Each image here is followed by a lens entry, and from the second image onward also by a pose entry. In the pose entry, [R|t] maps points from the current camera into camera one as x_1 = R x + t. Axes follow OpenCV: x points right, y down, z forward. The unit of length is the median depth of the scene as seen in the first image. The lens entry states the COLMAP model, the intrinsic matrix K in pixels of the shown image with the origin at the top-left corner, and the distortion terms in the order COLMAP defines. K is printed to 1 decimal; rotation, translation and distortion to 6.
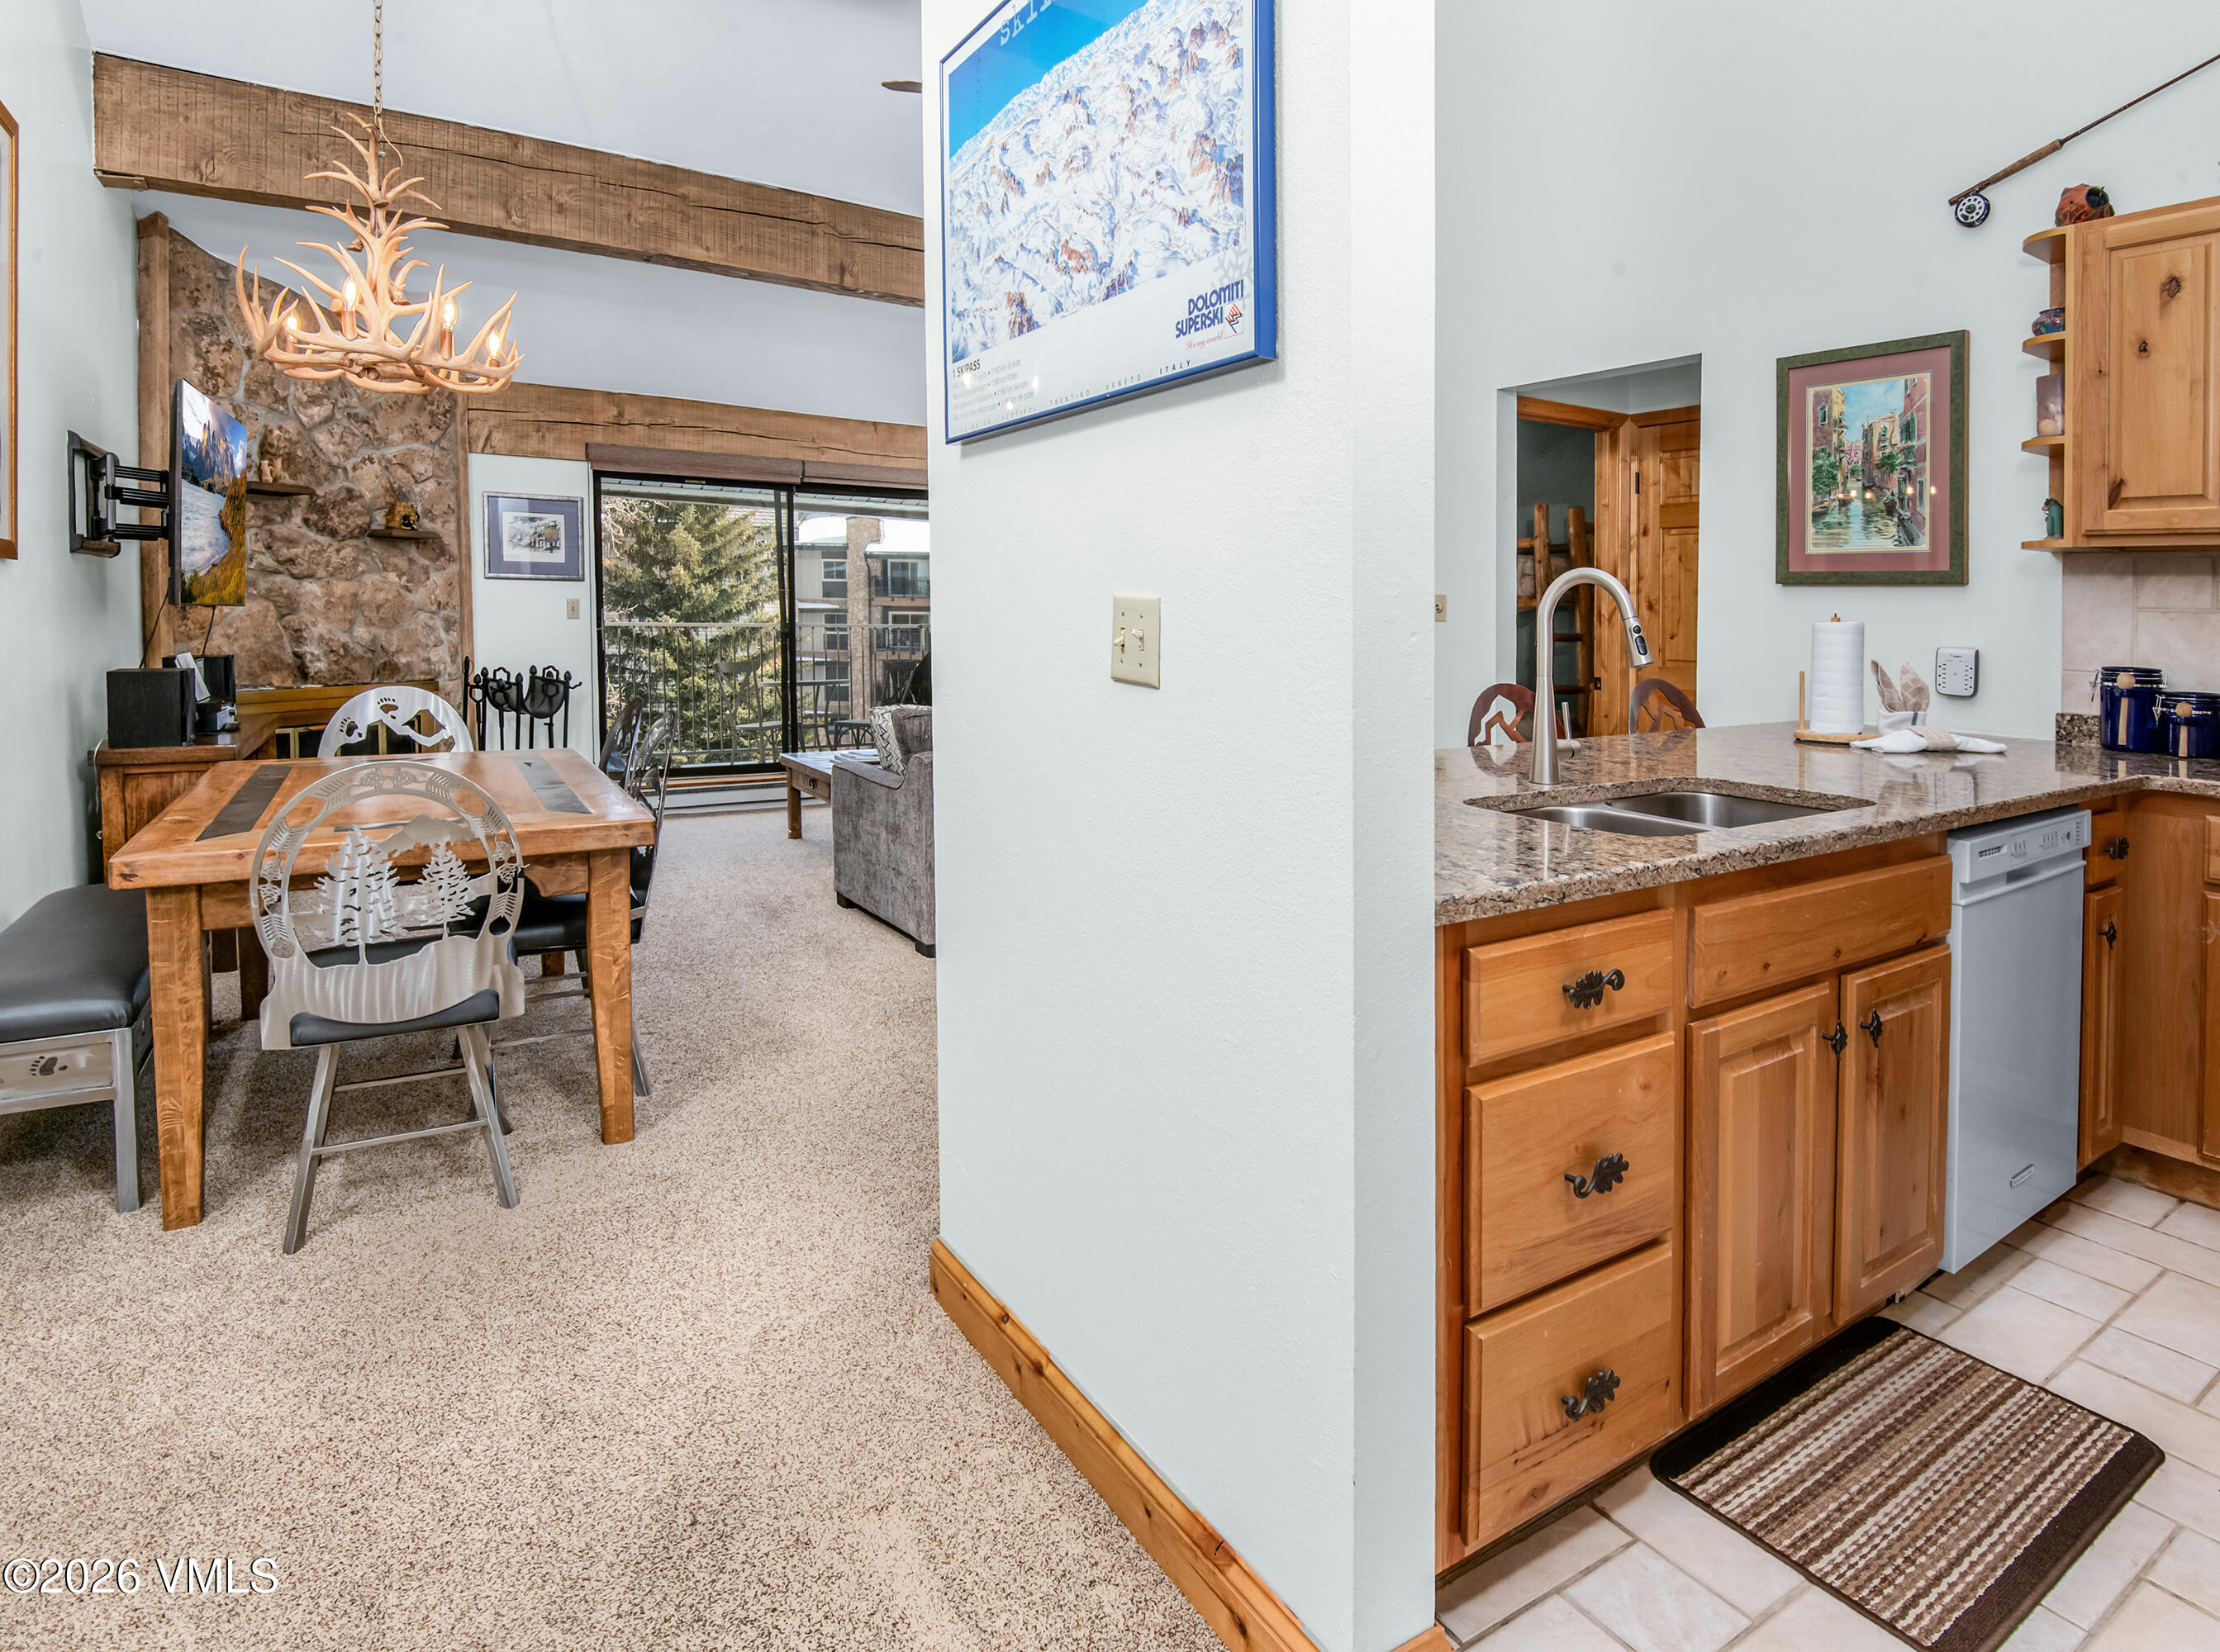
lens RADIAL K [[1210.1, 0, 1113.3], [0, 1210.1, 607.2], [0, 0, 1]] dist [0.004797, -0.019691]
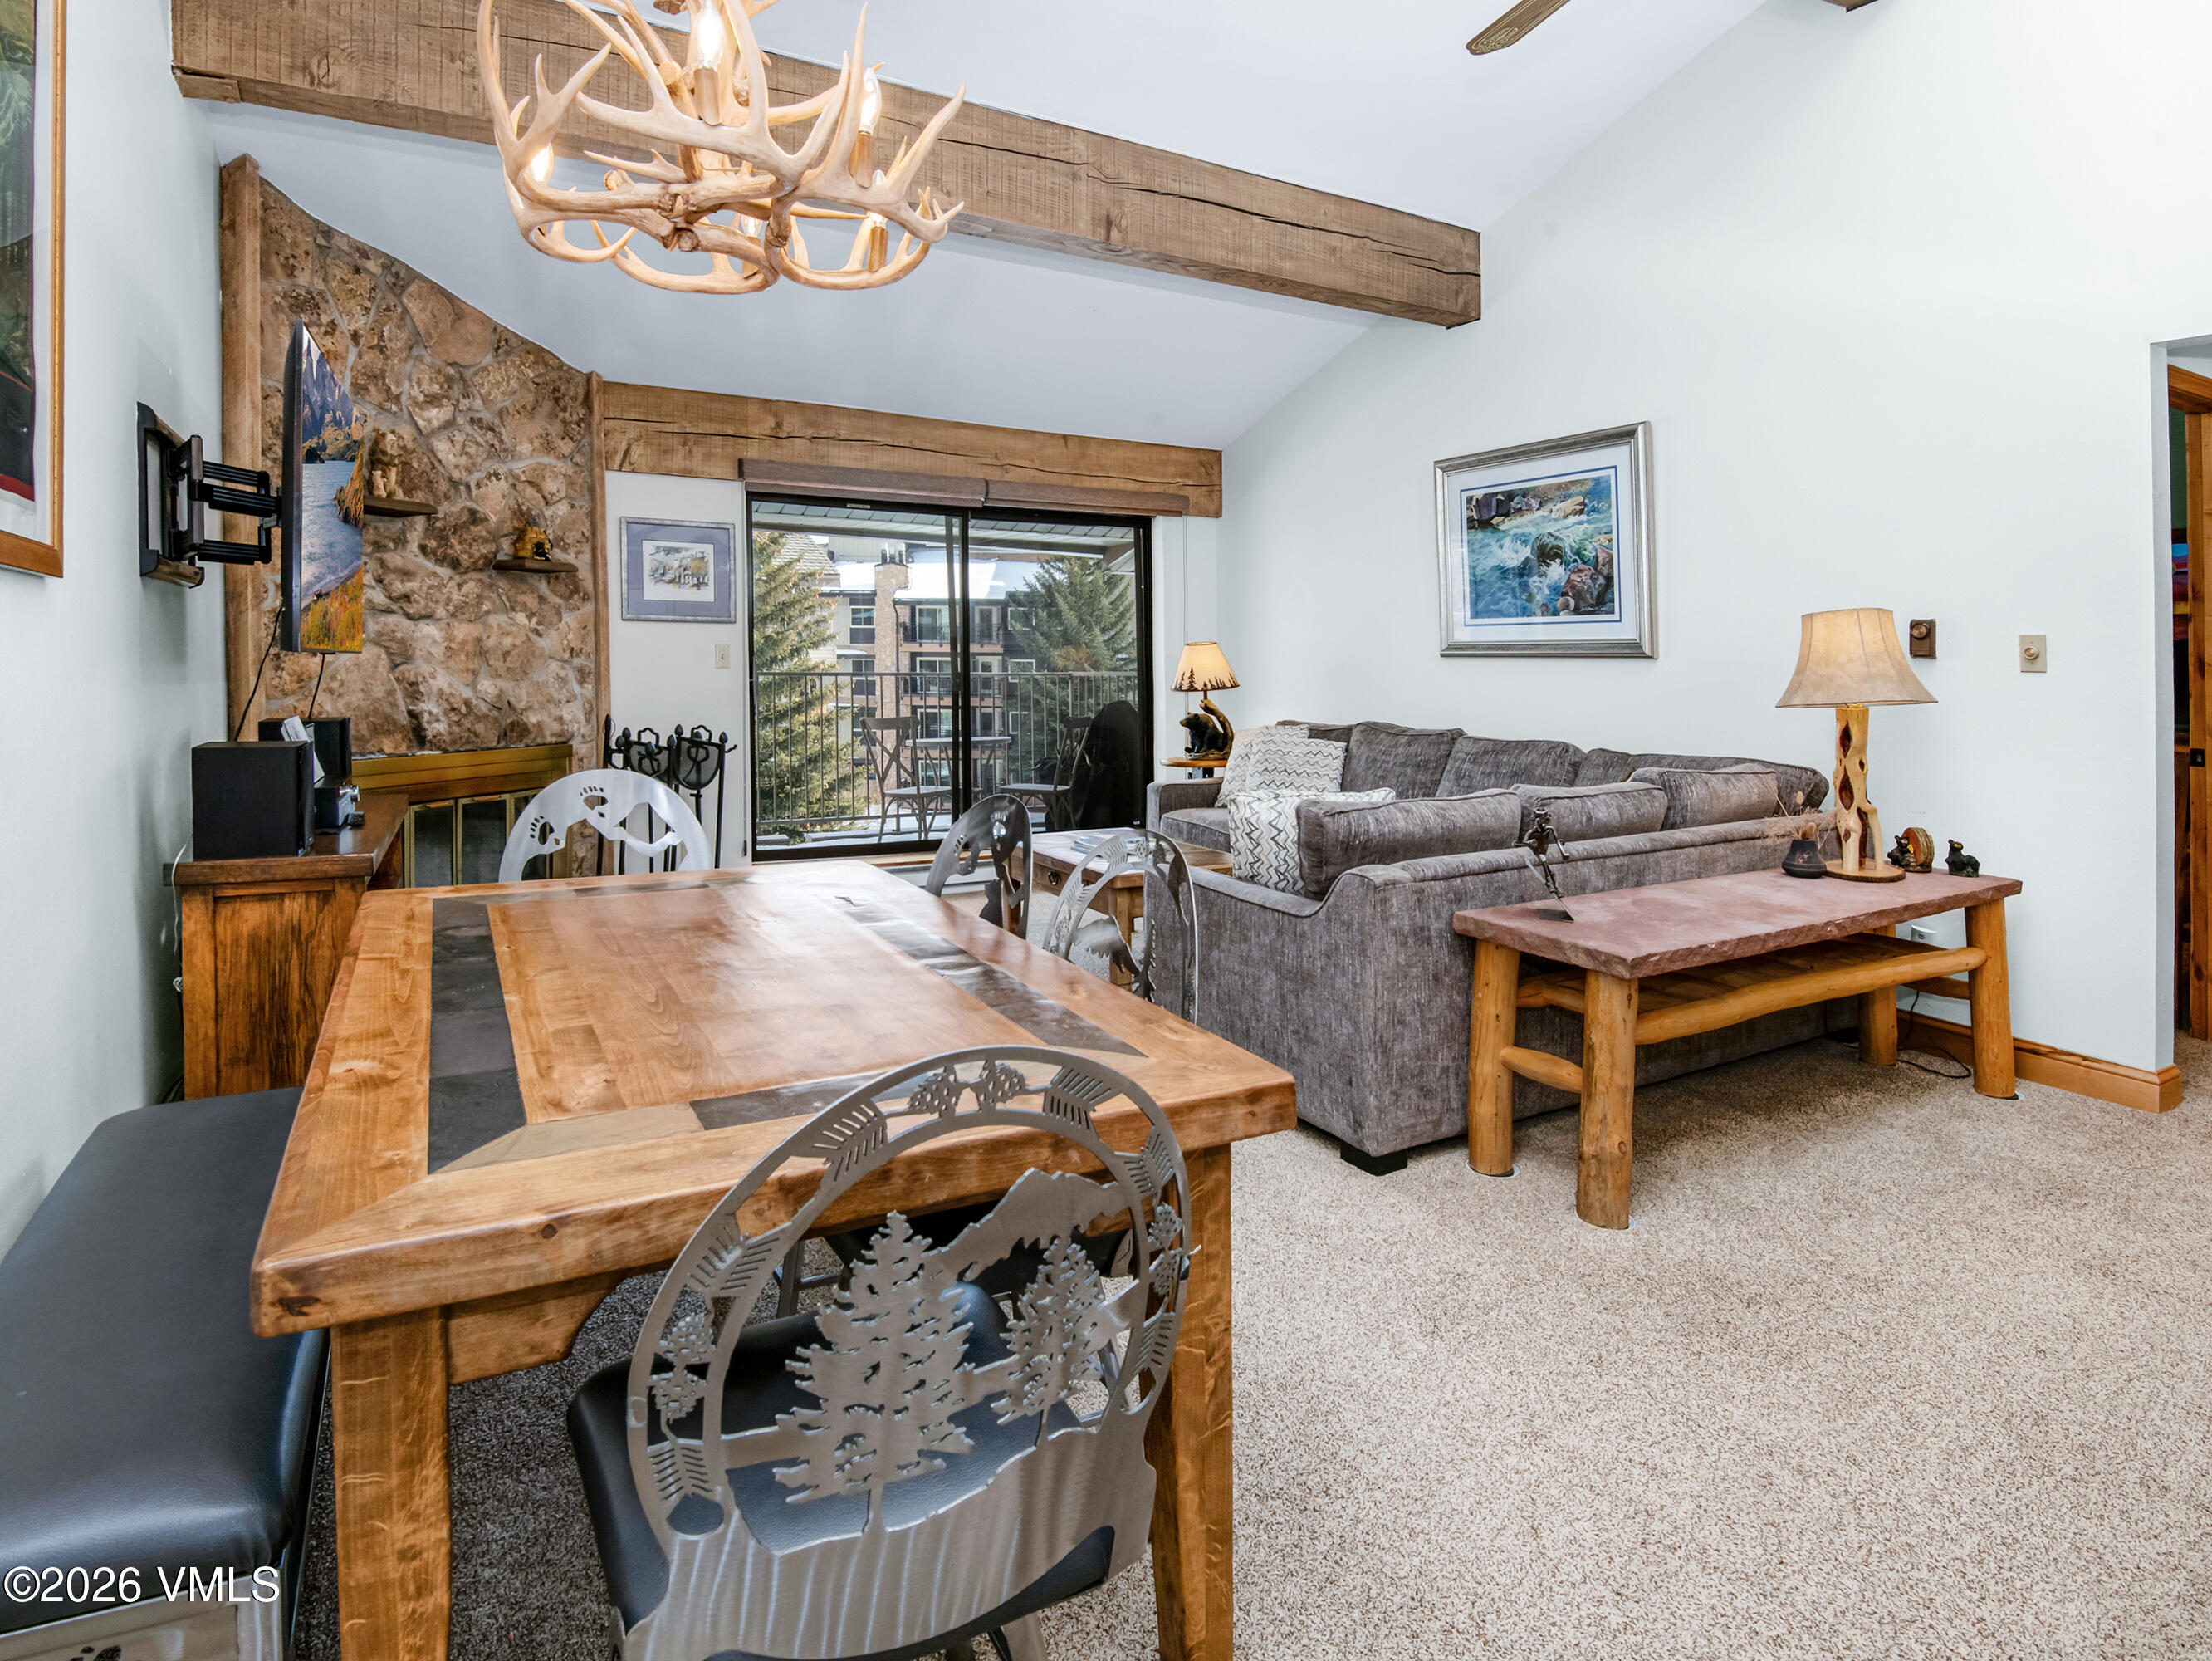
lens RADIAL K [[1196.0, 0, 1104.2], [0, 1196.0, 644.3], [0, 0, 1]] dist [-0.003666, -0.001489]
pose [[0.999606, -0.000596, -0.028045, -0.186511], [0.000386, 0.999972, -0.007491, -0.000971], [0.028048, 0.007477, 0.999579, 0.209413]]
